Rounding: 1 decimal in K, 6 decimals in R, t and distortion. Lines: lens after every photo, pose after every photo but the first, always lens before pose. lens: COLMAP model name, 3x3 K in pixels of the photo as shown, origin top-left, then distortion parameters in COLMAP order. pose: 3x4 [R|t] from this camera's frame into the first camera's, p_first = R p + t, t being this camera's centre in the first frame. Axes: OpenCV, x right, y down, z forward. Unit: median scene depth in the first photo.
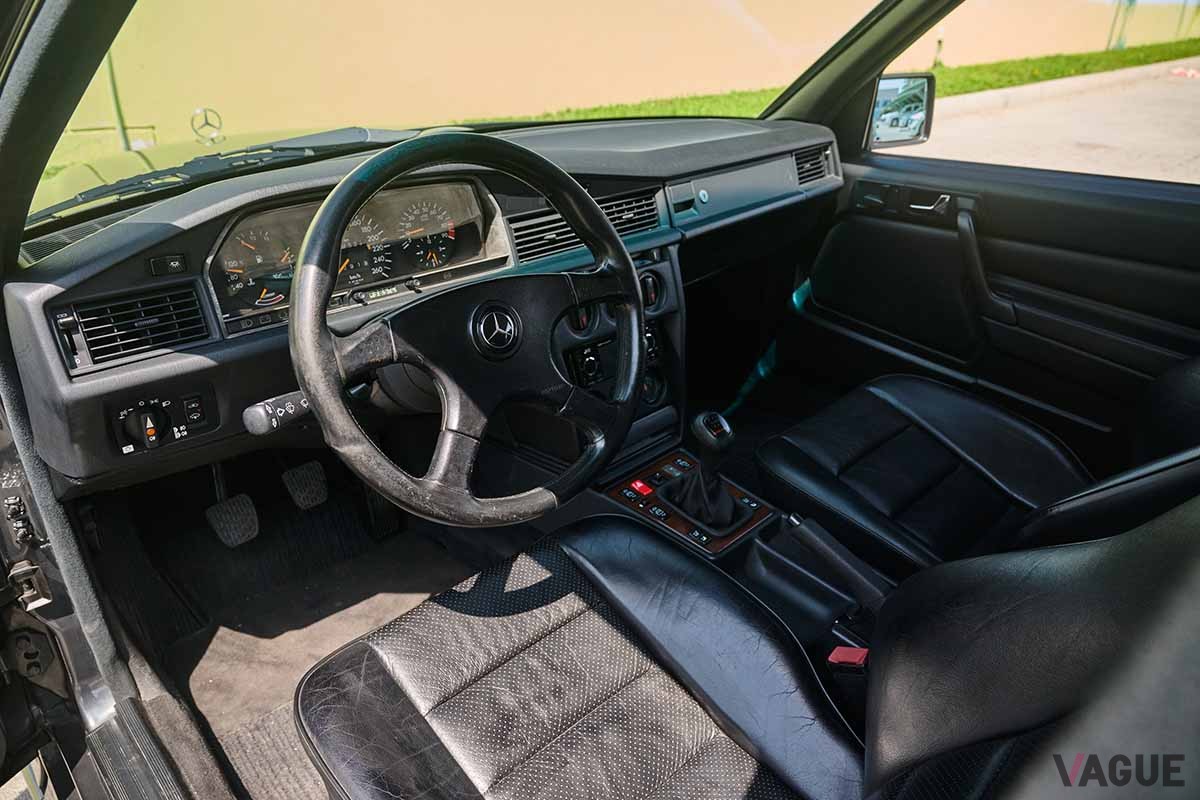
lens RADIAL K [[804.2, 0, 601.8], [0, 804.2, 396.6], [0, 0, 1]] dist [0.002546, -0.000273]
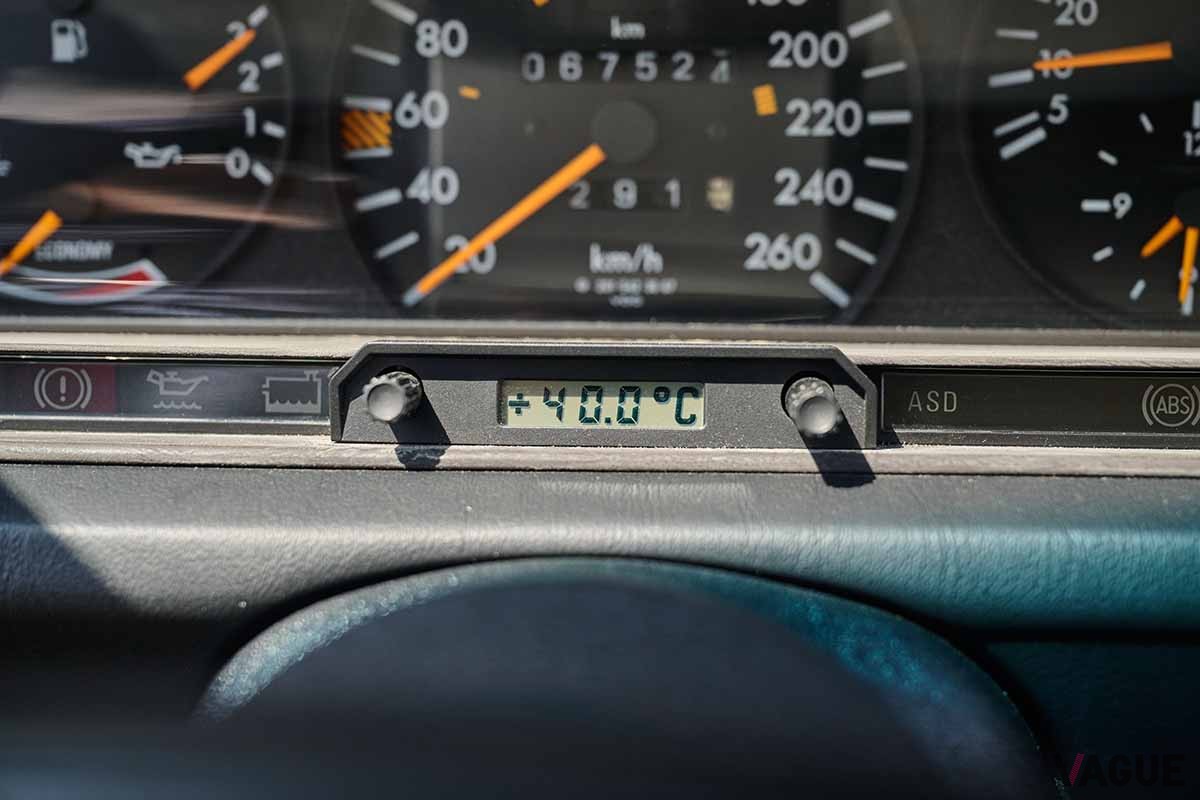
lens RADIAL K [[2050.6, 0, 600.3], [0, 2050.6, 397.7], [0, 0, 1]] dist [0.028002, 0.000000]
pose [[0.685262, 0.276532, -0.673755, -0.025311], [-0.307116, 0.948555, 0.076958, -0.148305], [0.660375, 0.154184, 0.734937, 0.678788]]
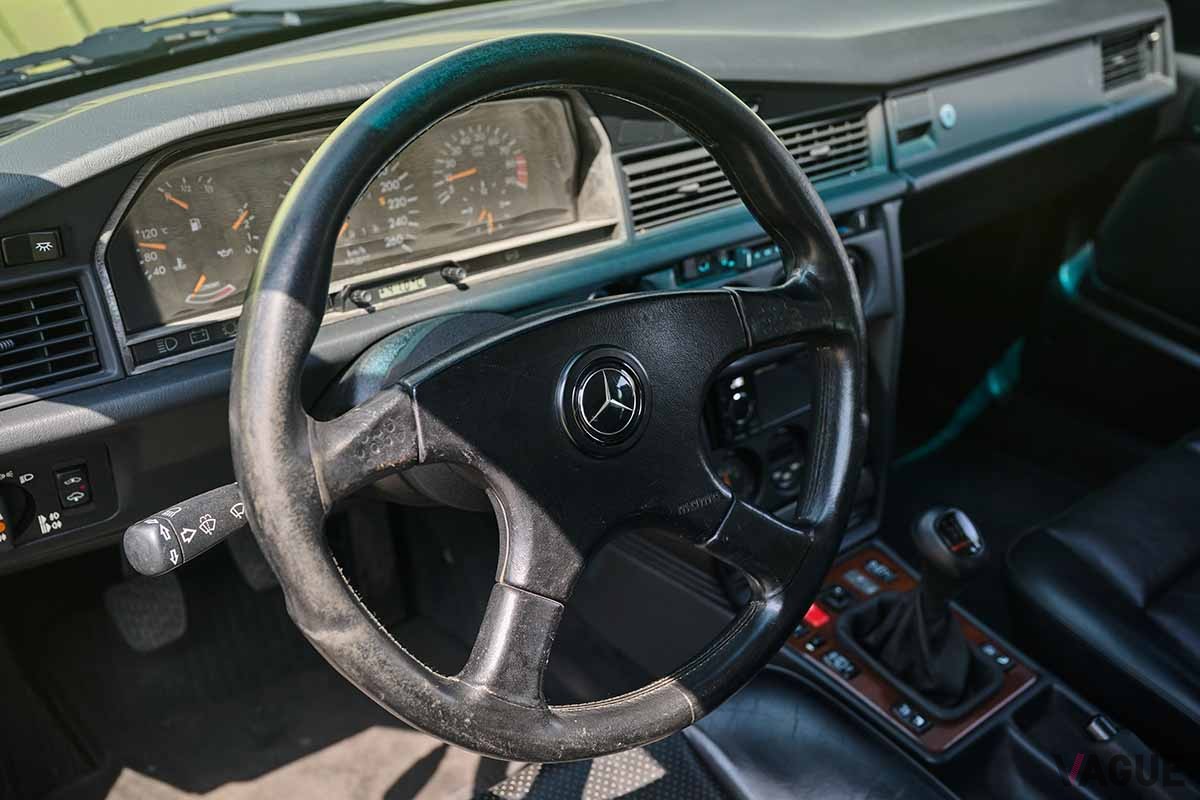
lens RADIAL K [[1160.0, 0, 603.7], [0, 1160.0, 400.7], [0, 0, 1]] dist [0.013367, 0.000000]
pose [[0.994861, 0.064512, -0.078034, -0.054261], [-0.060197, 0.996589, 0.056443, -0.096885], [0.081409, -0.051456, 0.995352, 0.165957]]
